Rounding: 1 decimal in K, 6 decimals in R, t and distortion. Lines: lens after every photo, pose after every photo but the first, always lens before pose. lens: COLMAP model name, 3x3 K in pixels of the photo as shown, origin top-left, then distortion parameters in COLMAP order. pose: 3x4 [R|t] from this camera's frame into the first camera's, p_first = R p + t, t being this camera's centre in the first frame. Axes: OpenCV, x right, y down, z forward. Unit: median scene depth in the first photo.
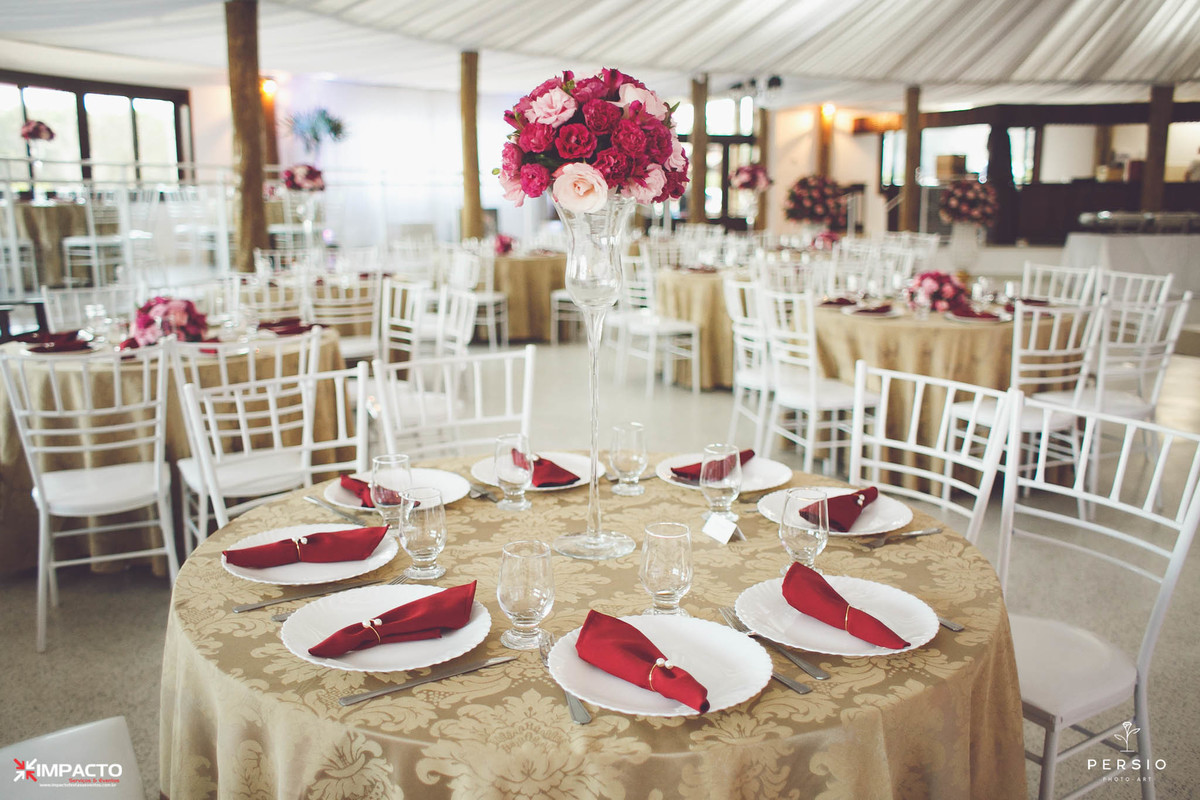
lens RADIAL K [[981.2, 0, 600.0], [0, 981.2, 400.0], [0, 0, 1]] dist [-0.063565, 0.000652]
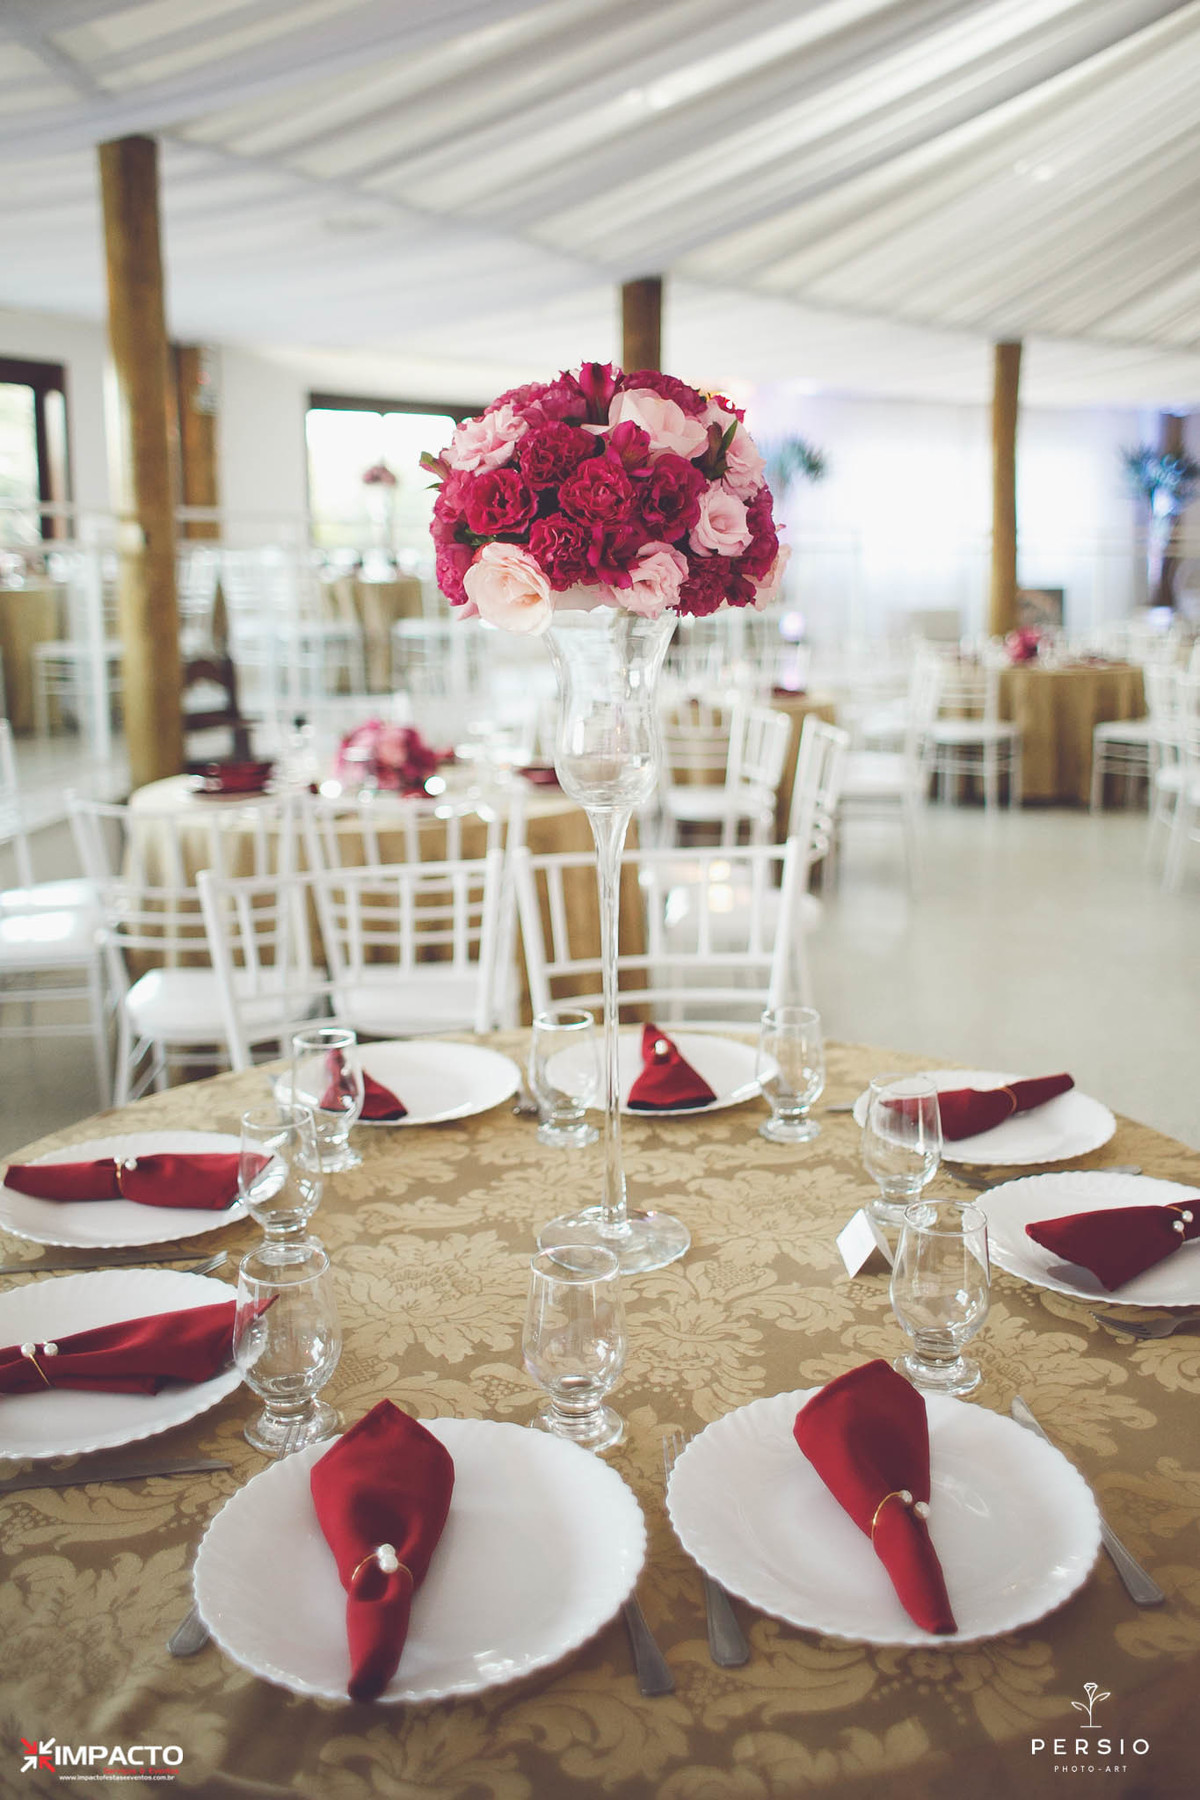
lens RADIAL K [[1527.6, 0, 601.6], [0, 1527.6, 872.1], [0, 0, 1]] dist [-0.130753, 0.241893]
pose [[0.931199, 0.068234, -0.358068, 0.224445], [-0.071071, 0.997457, 0.005249, -0.048676], [0.357516, 0.020561, 0.933681, 0.170235]]
